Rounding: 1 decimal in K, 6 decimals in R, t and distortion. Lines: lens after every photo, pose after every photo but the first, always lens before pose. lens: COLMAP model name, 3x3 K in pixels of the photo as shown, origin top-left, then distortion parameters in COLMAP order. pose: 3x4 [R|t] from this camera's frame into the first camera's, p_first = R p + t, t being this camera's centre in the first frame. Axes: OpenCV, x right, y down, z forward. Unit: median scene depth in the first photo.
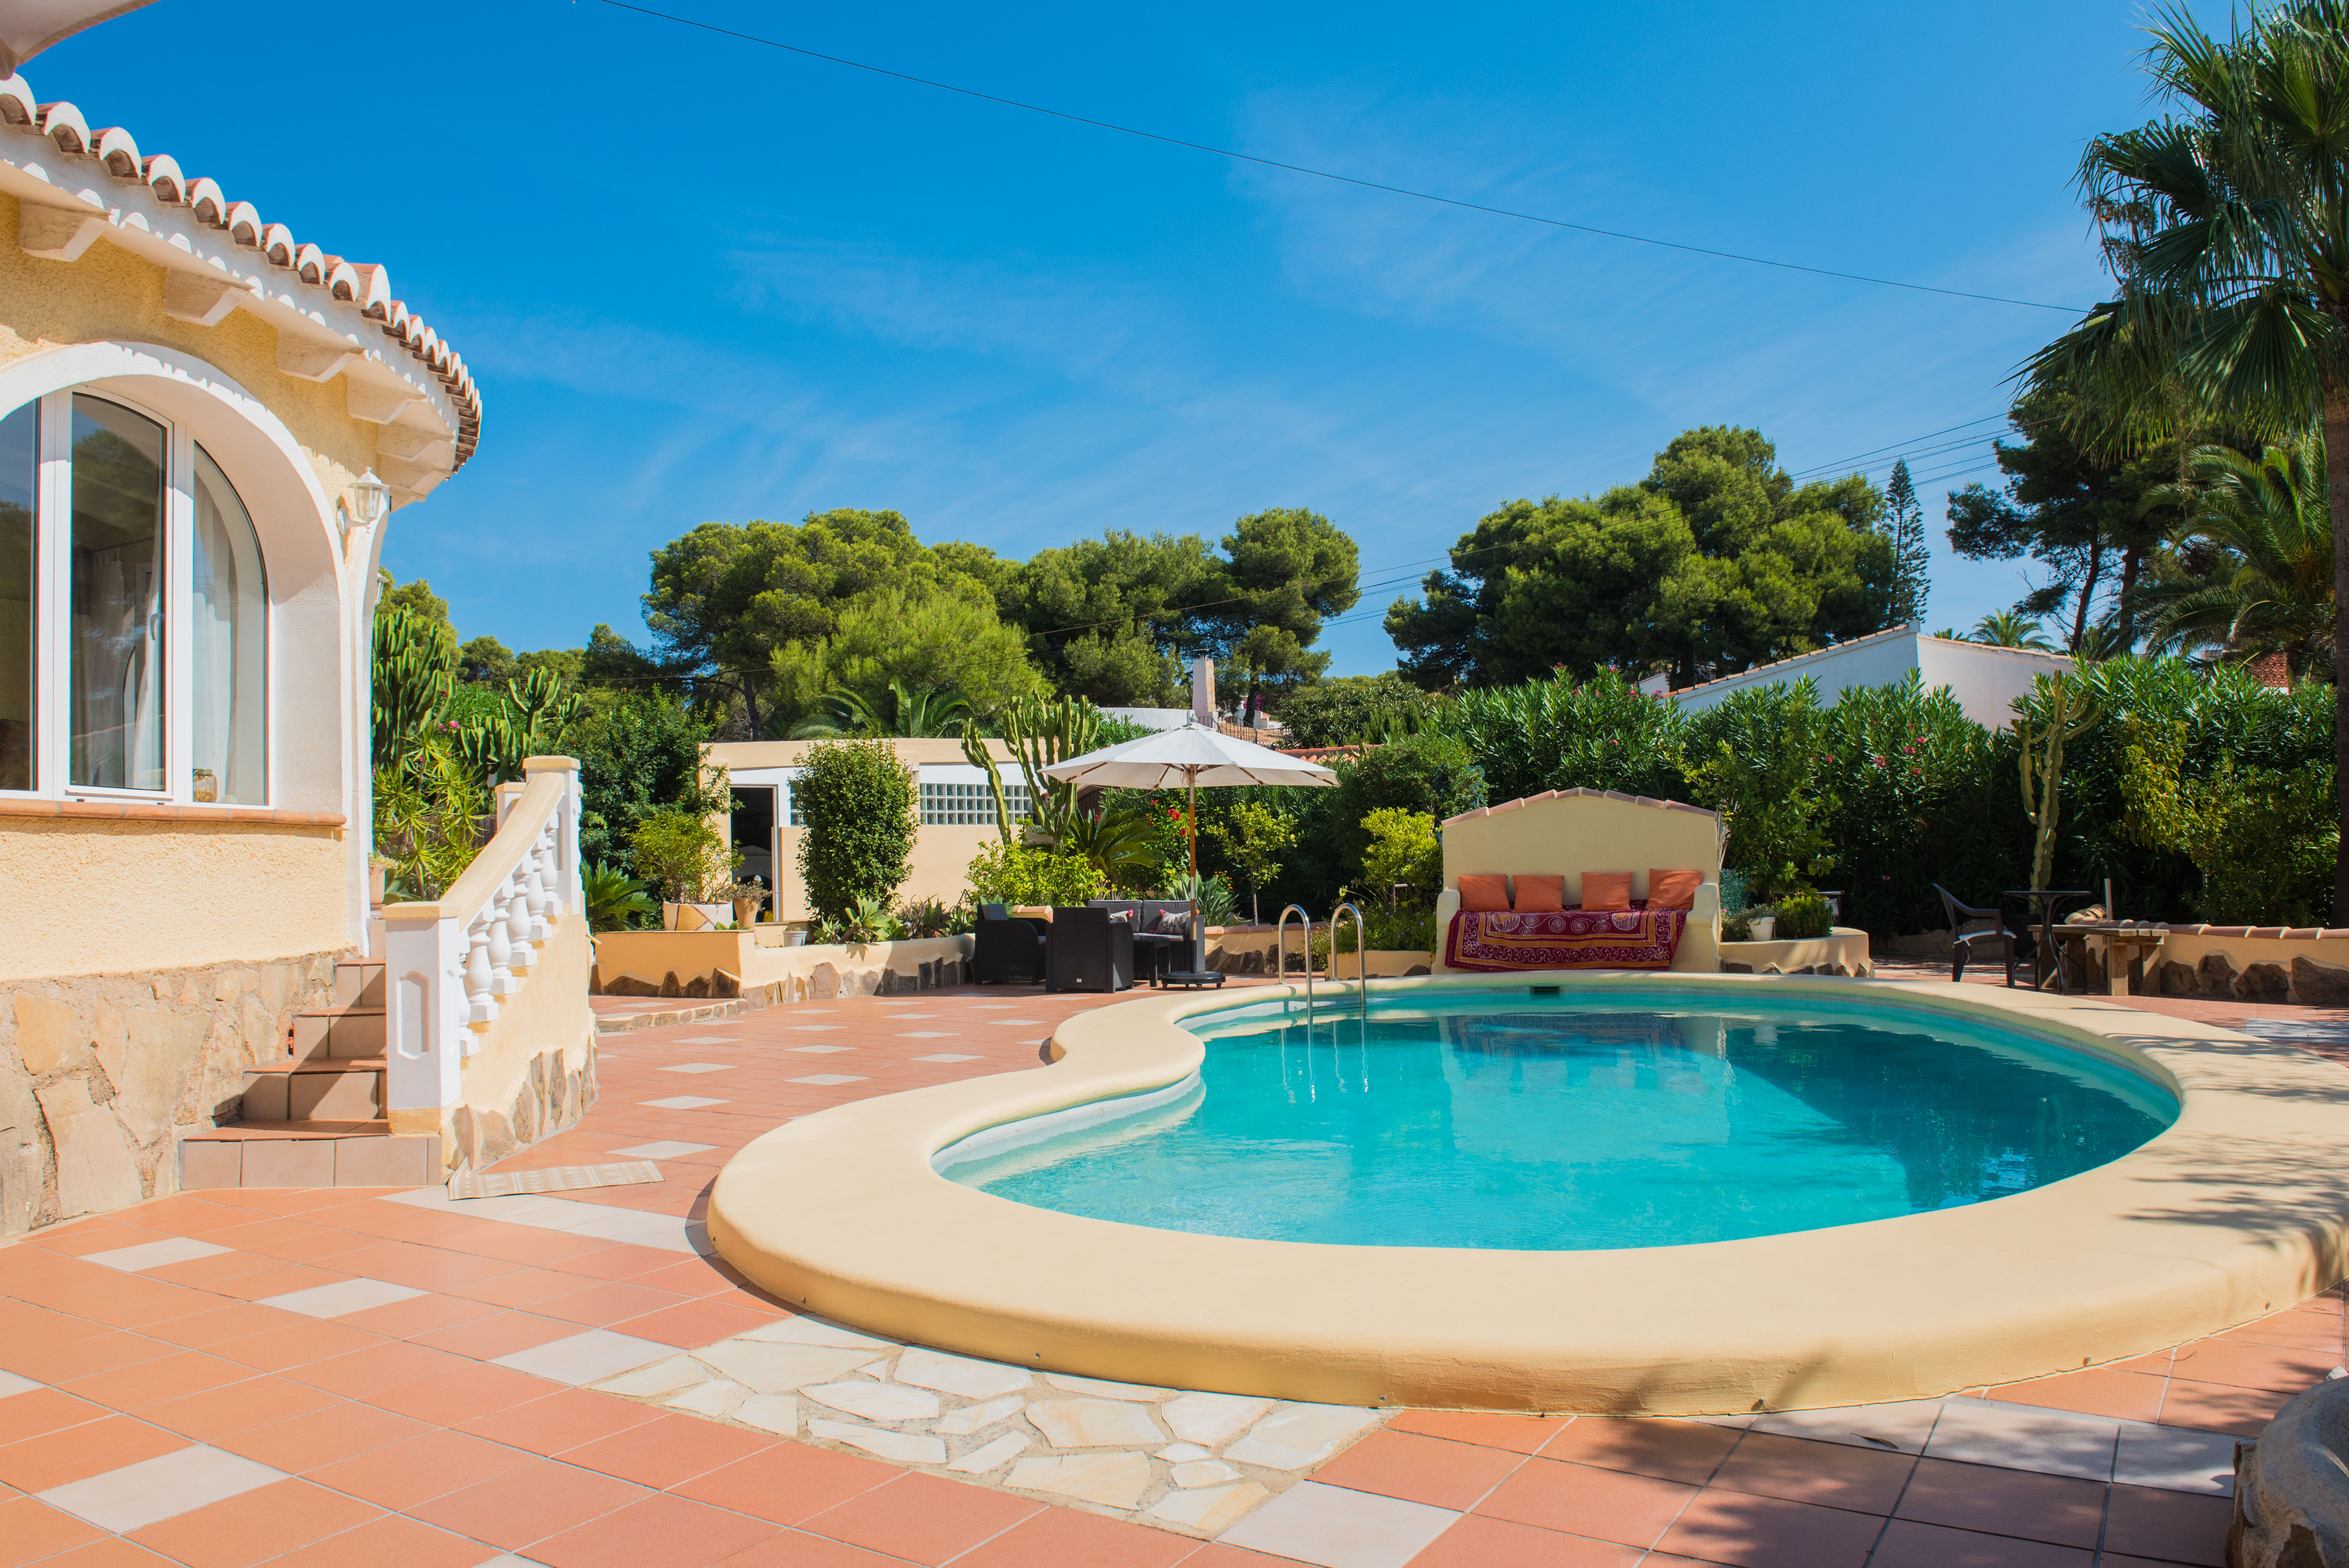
lens RADIAL K [[1700.8, 0, 1139.2], [0, 1700.8, 797.1], [0, 0, 1]] dist [-0.054616, -0.001238]
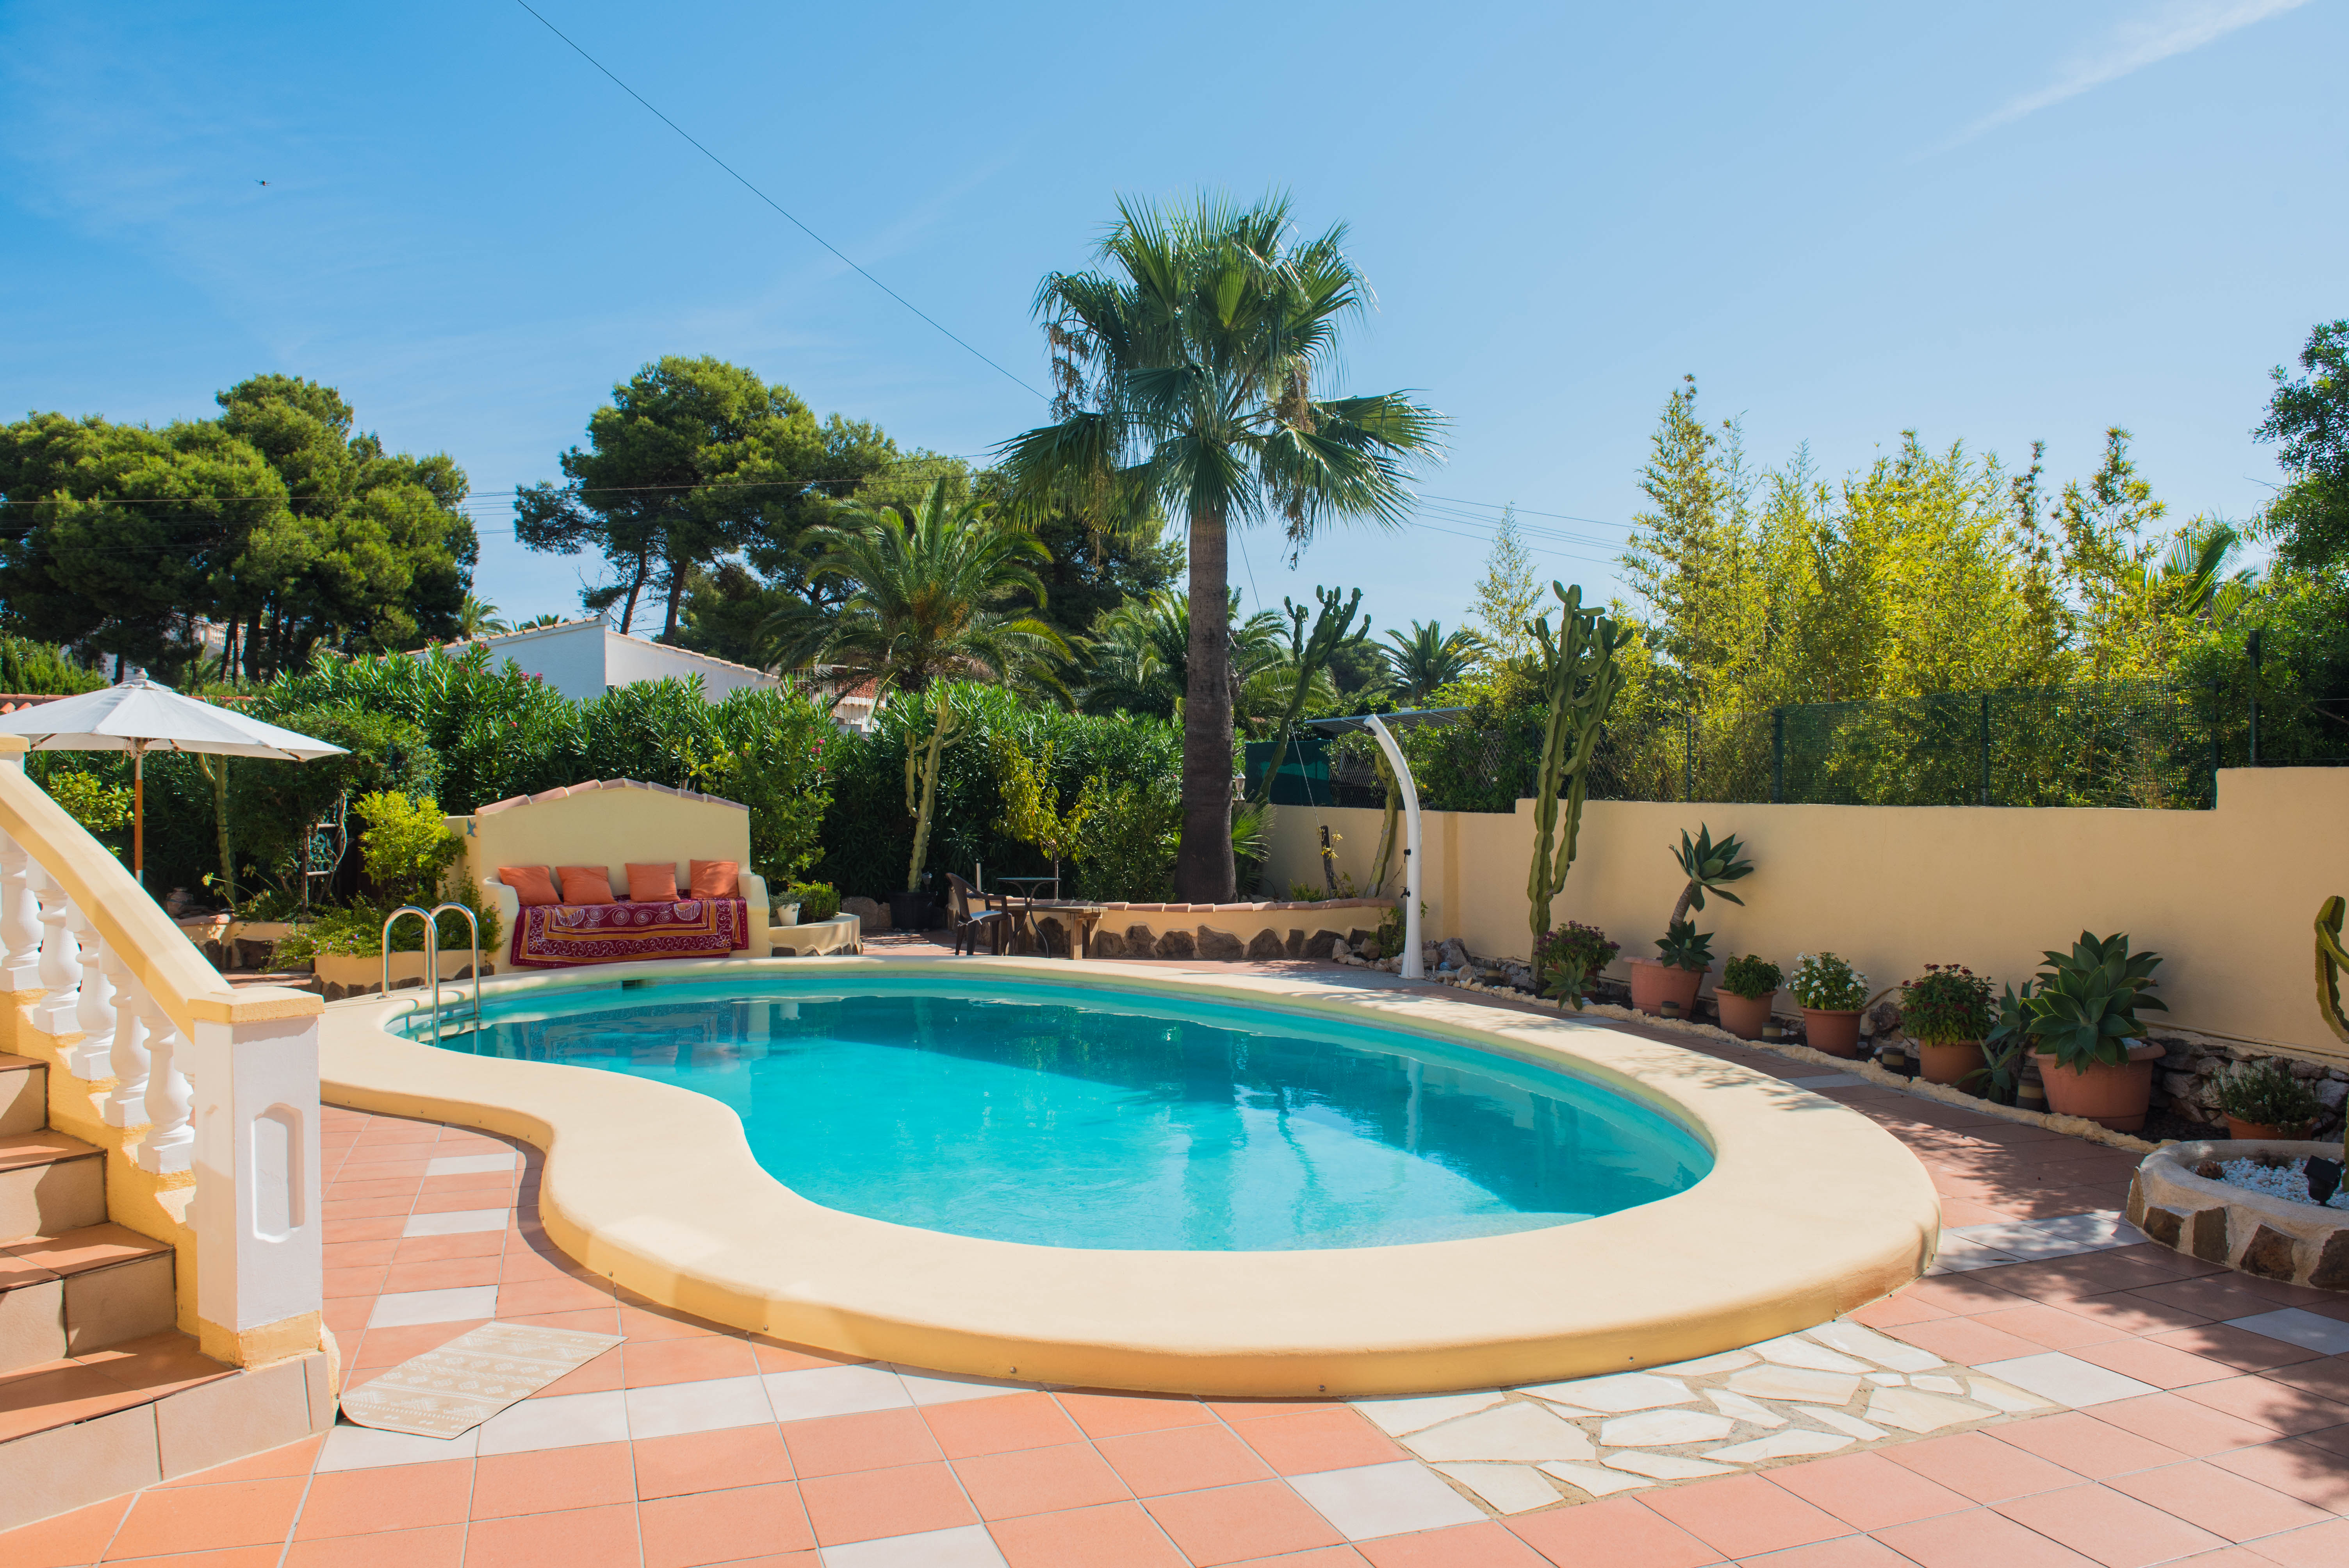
lens RADIAL K [[1609.1, 0, 1209.7], [0, 1609.1, 790.8], [0, 0, 1]] dist [-0.046988, -0.007993]
pose [[0.598518, 0.024897, 0.800722, -0.294296], [-0.038931, 0.999240, -0.001970, -0.010065], [-0.800163, -0.029994, 0.599032, 0.160133]]
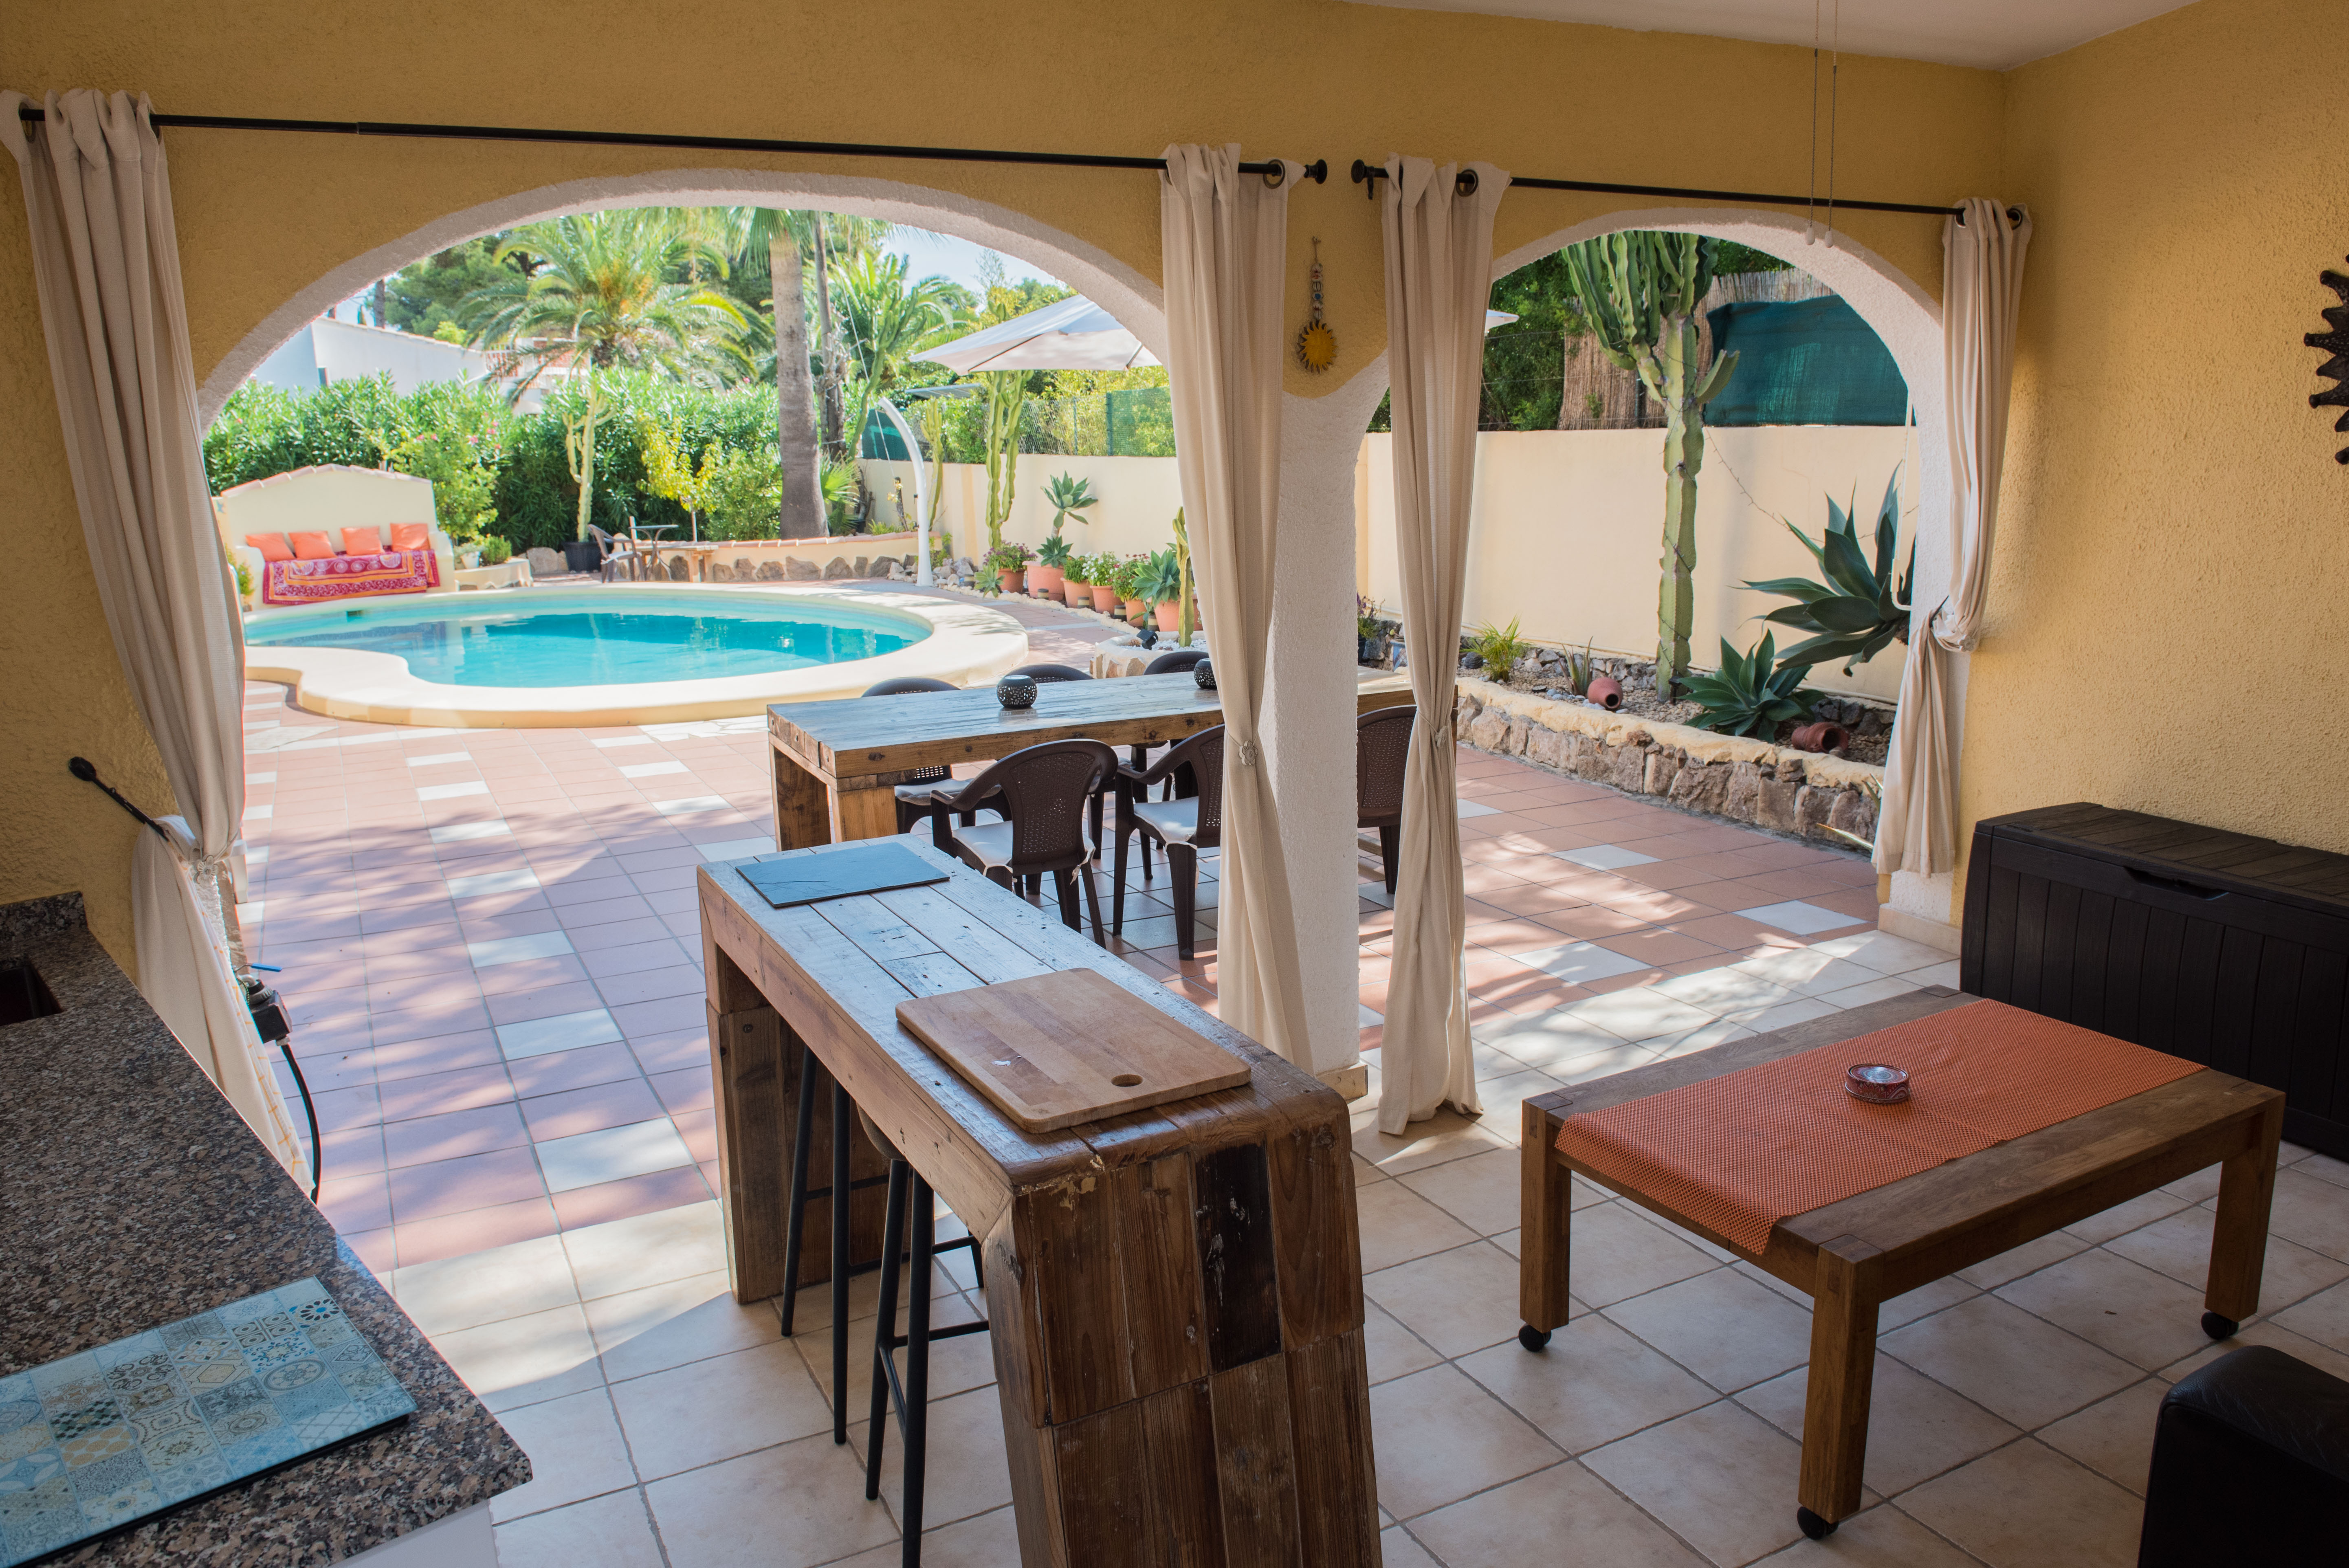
lens RADIAL K [[1609.1, 0, 1175.2], [0, 1609.1, 777.0], [0, 0, 1]] dist [-0.046988, -0.007993]
pose [[0.501757, -0.173240, 0.847483, -0.524907], [-0.009545, 0.978571, 0.205688, -0.028290], [-0.864956, -0.111294, 0.489351, -0.231122]]
